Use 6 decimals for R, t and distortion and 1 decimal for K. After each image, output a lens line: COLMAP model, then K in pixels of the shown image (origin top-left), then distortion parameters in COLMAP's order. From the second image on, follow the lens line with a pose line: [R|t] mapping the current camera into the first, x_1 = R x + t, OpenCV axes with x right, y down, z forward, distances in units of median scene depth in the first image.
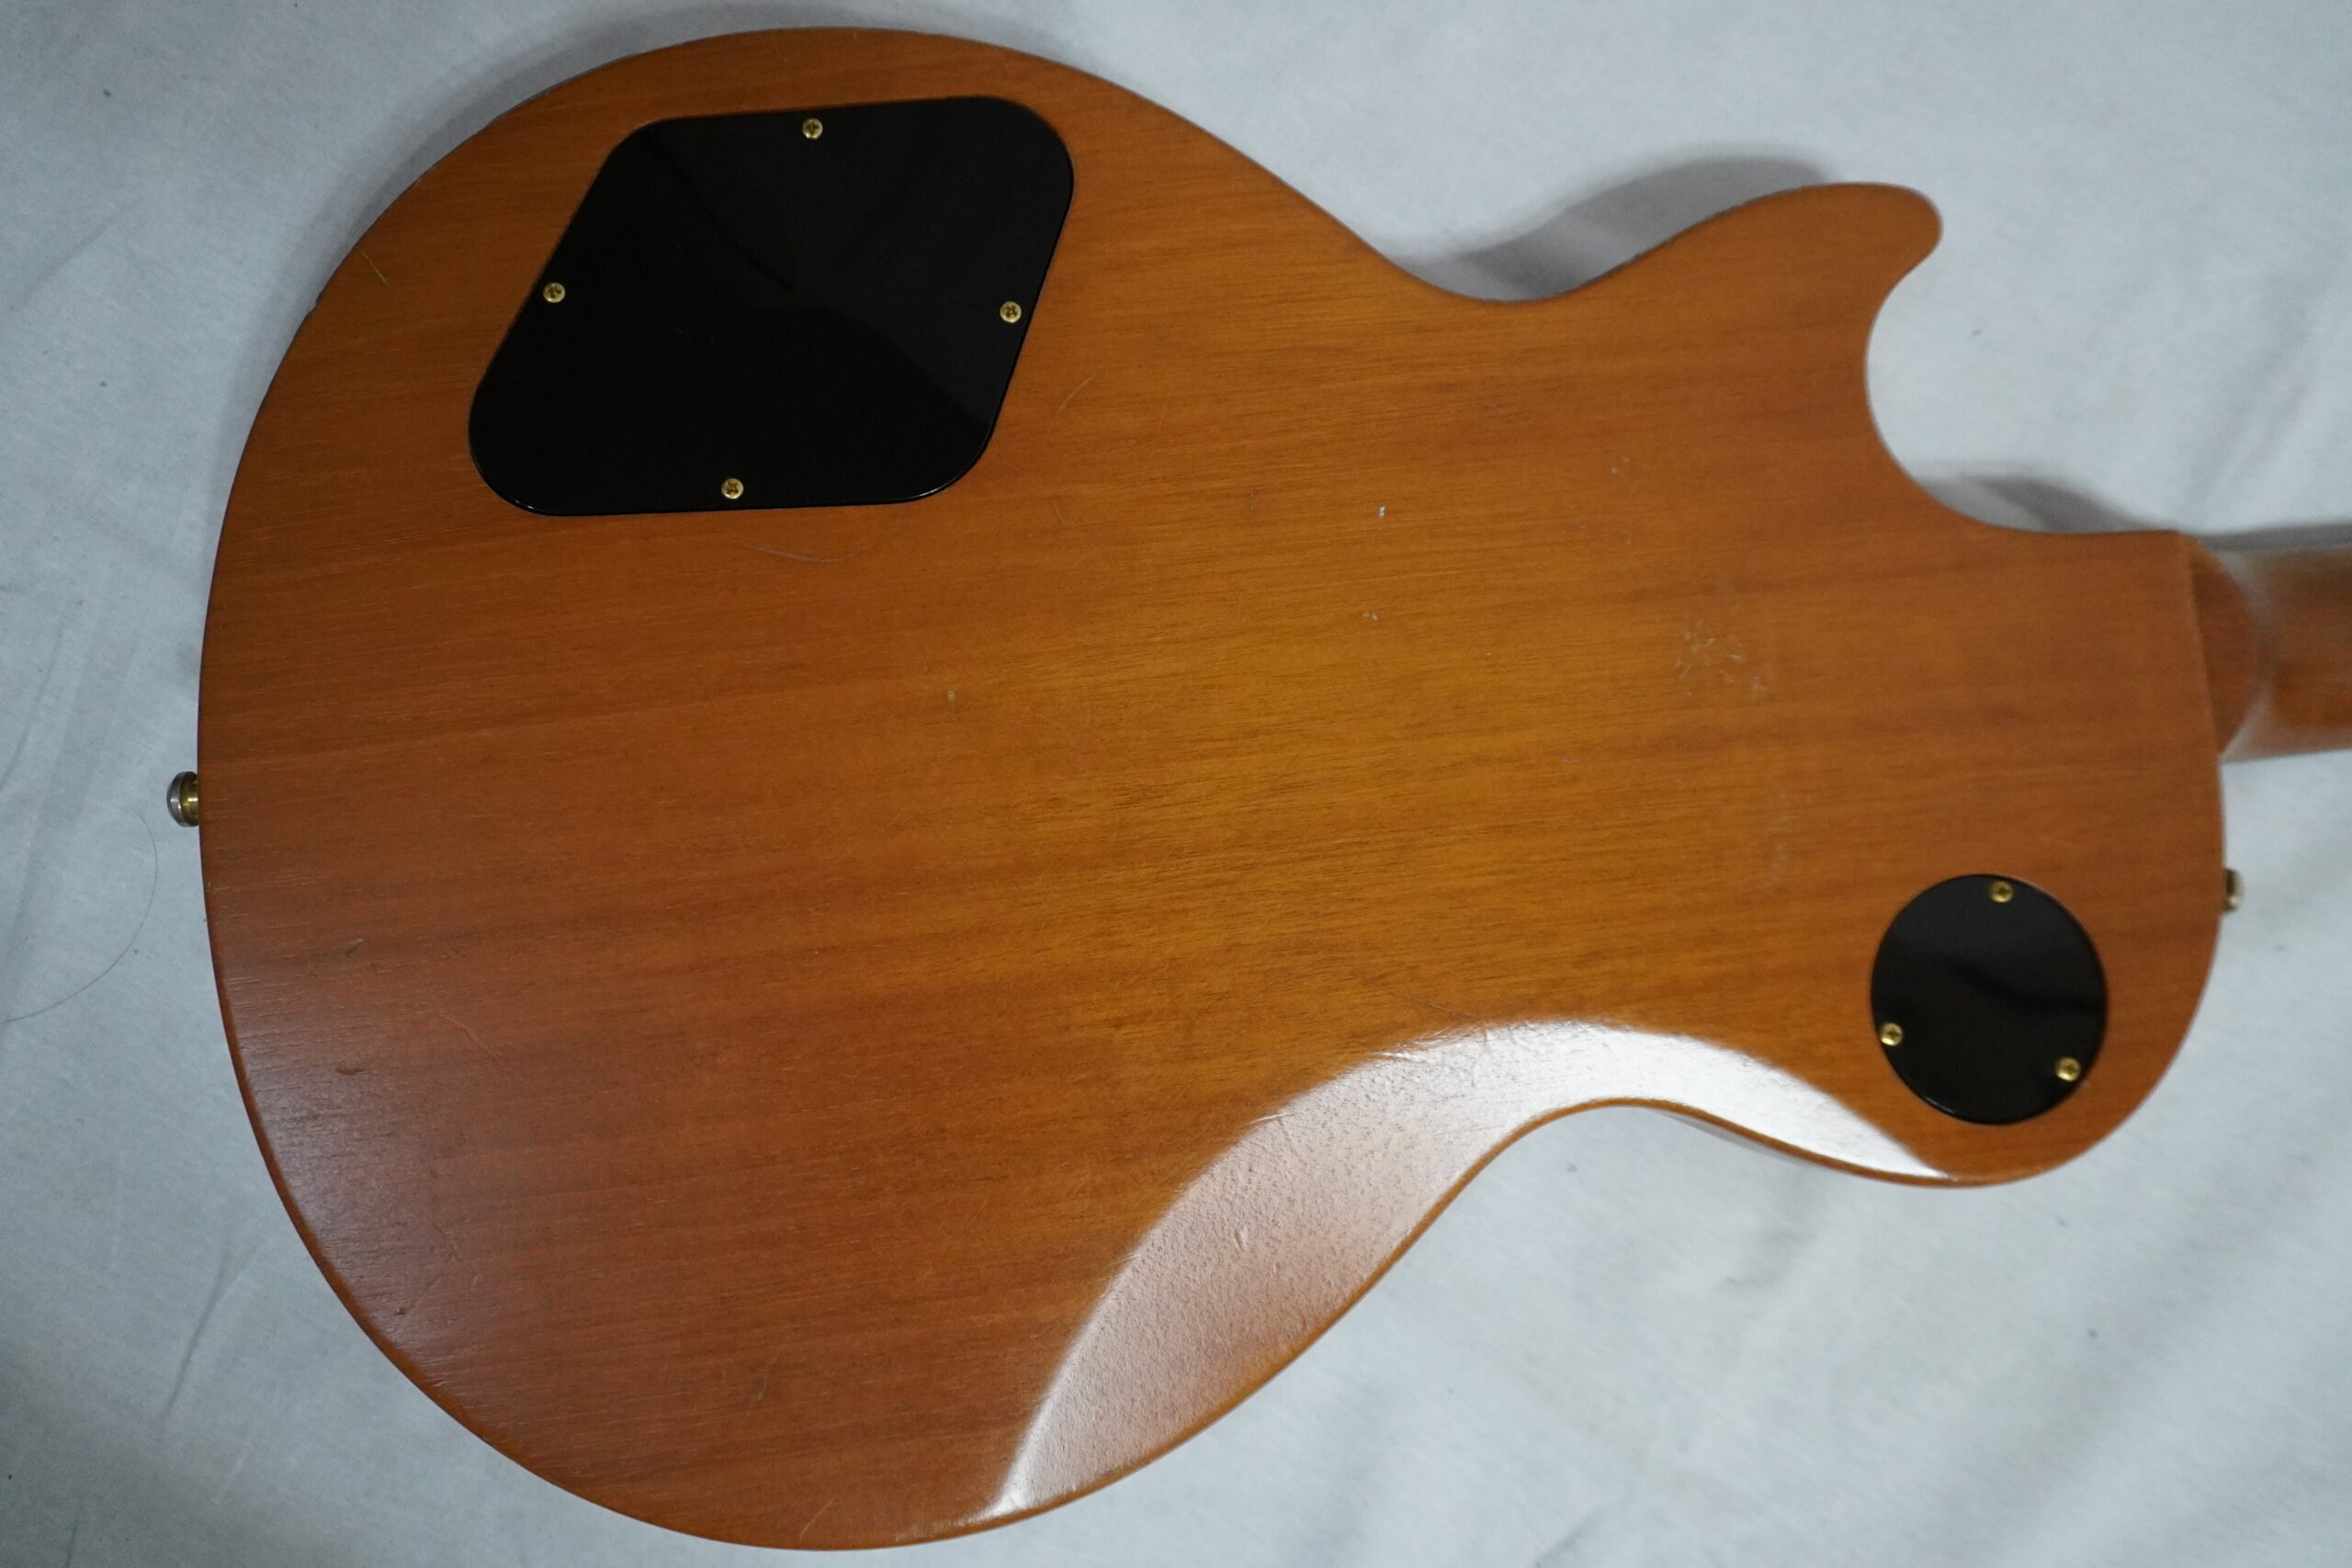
lens RADIAL K [[1718.2, 0, 1176.0], [0, 1718.2, 784.0], [0, 0, 1]] dist [-0.009895, -0.001193]
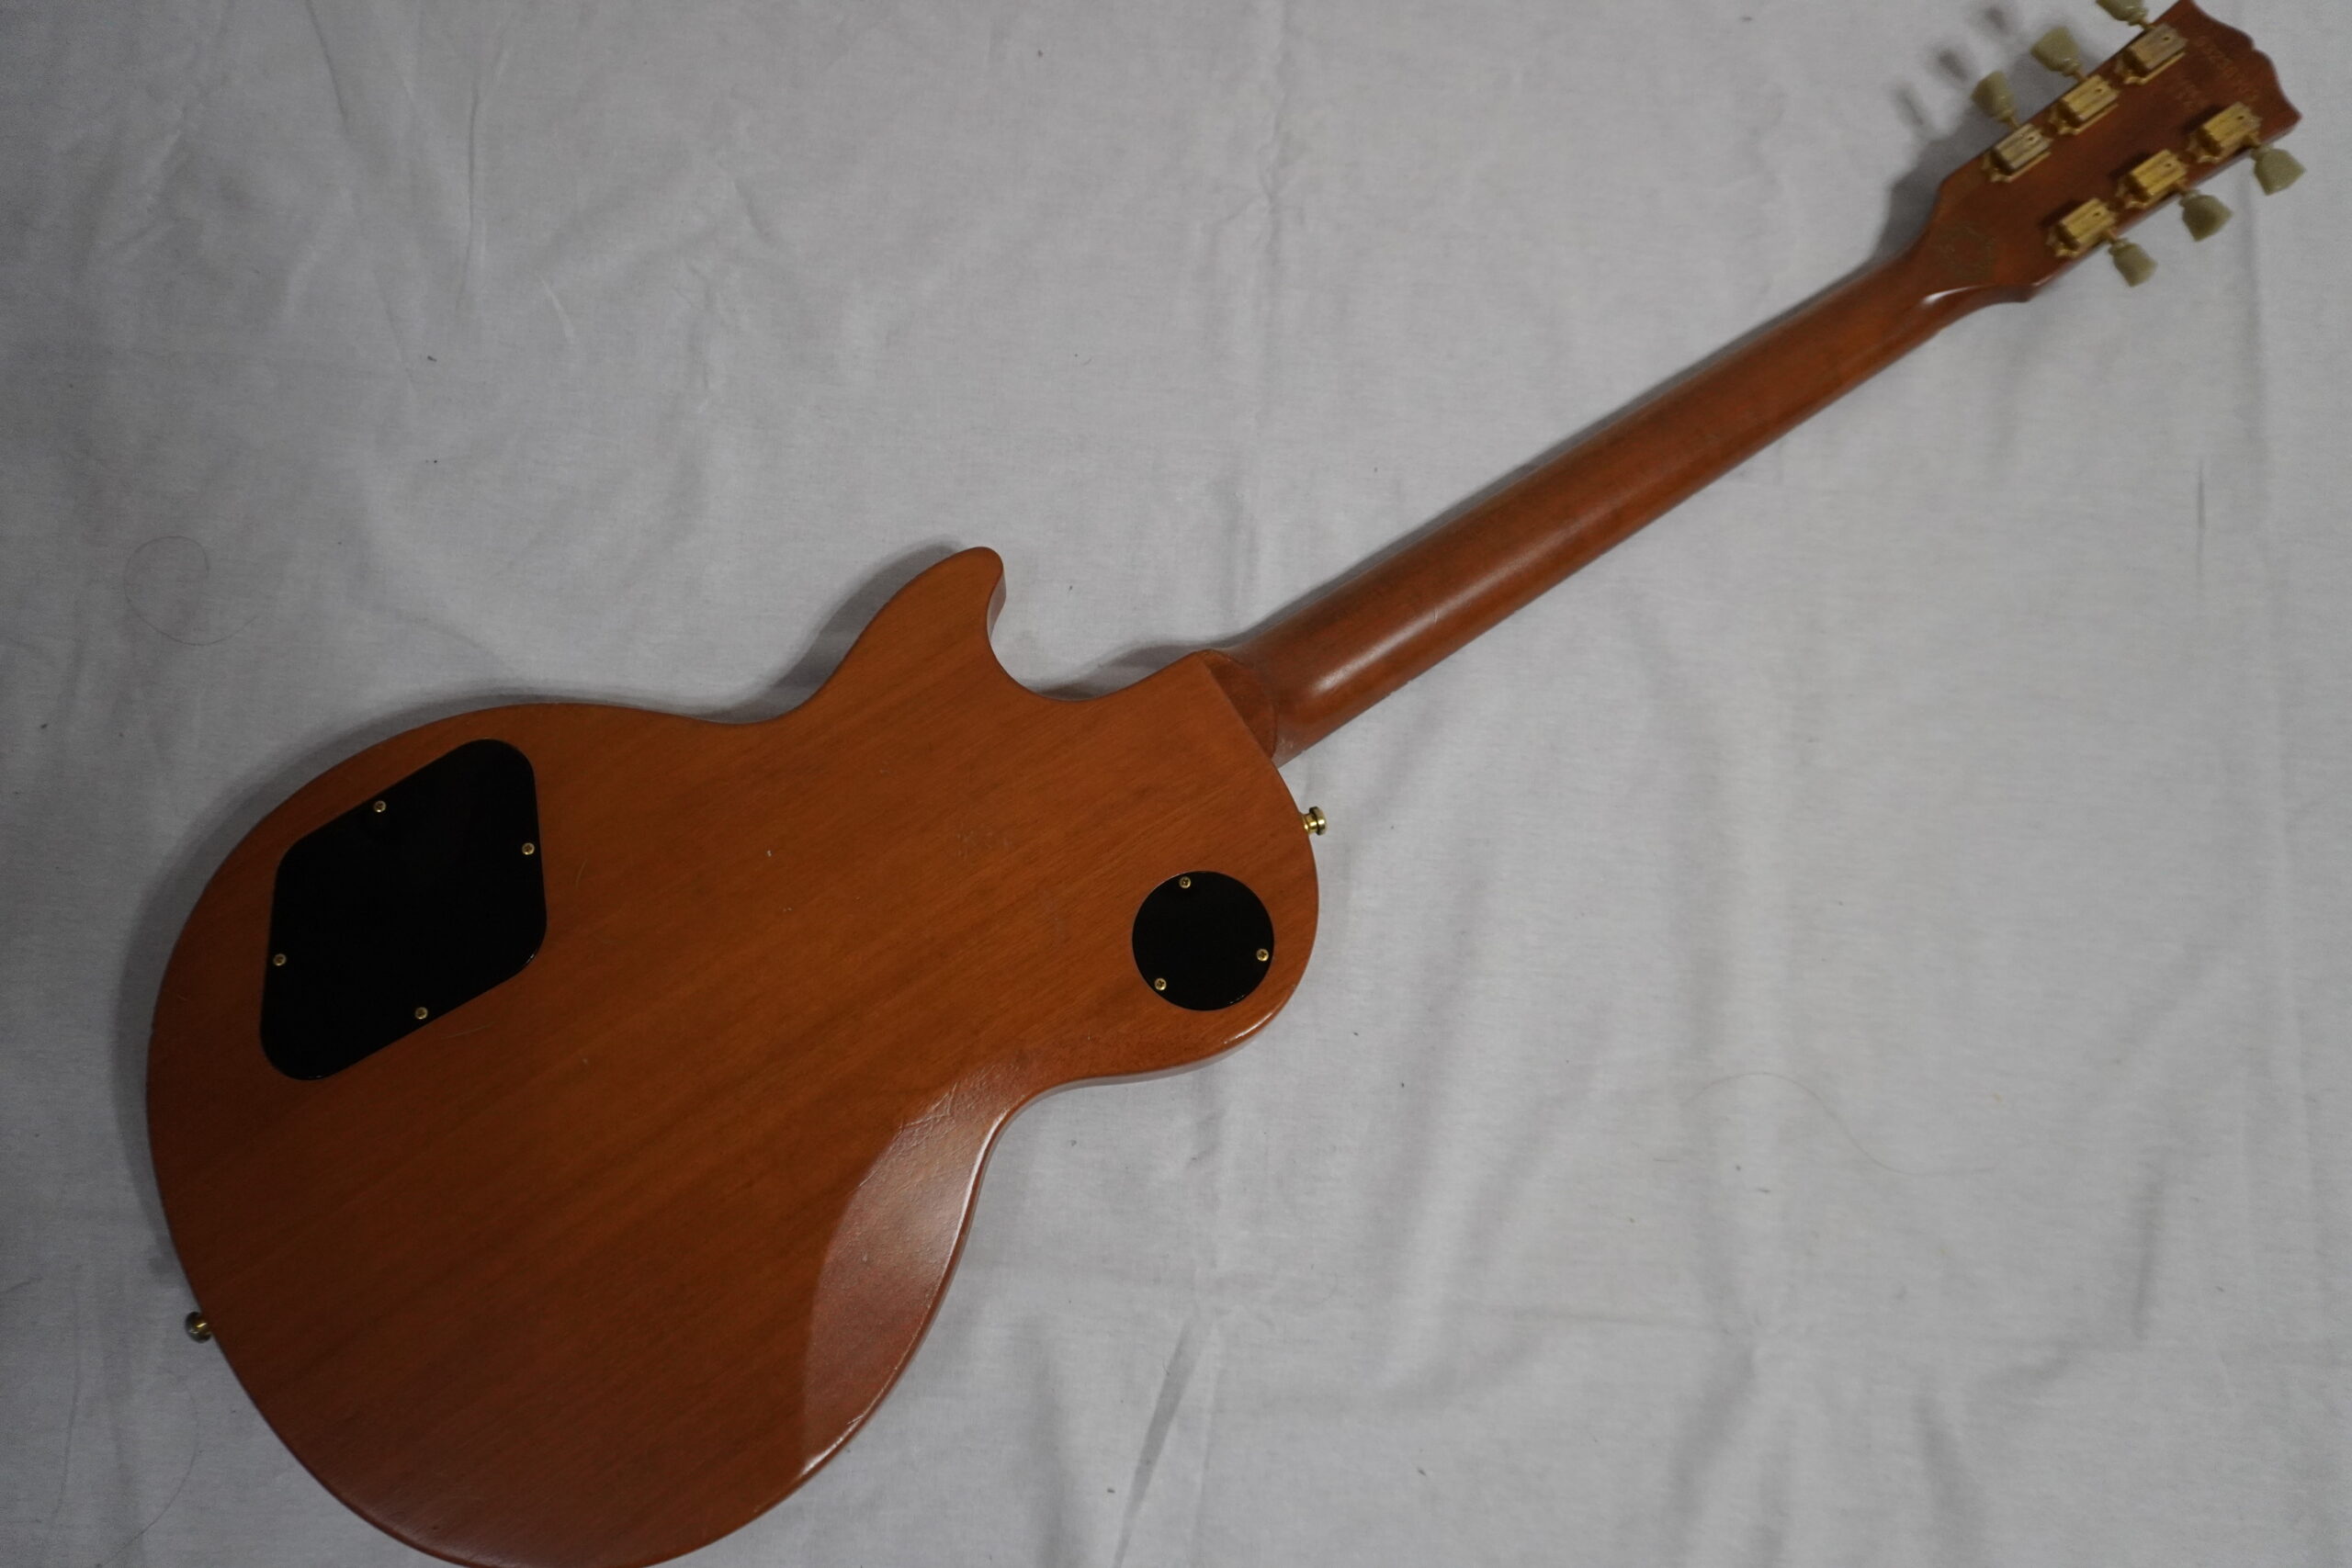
lens RADIAL K [[1784.2, 0, 1176.0], [0, 1784.2, 784.0], [0, 0, 1]] dist [-0.000691, 0.000431]
pose [[0.886731, -0.451952, 0.097202, 0.329746], [0.460706, 0.881315, -0.105045, 0.156288], [-0.038190, 0.137929, 0.989706, -0.804356]]
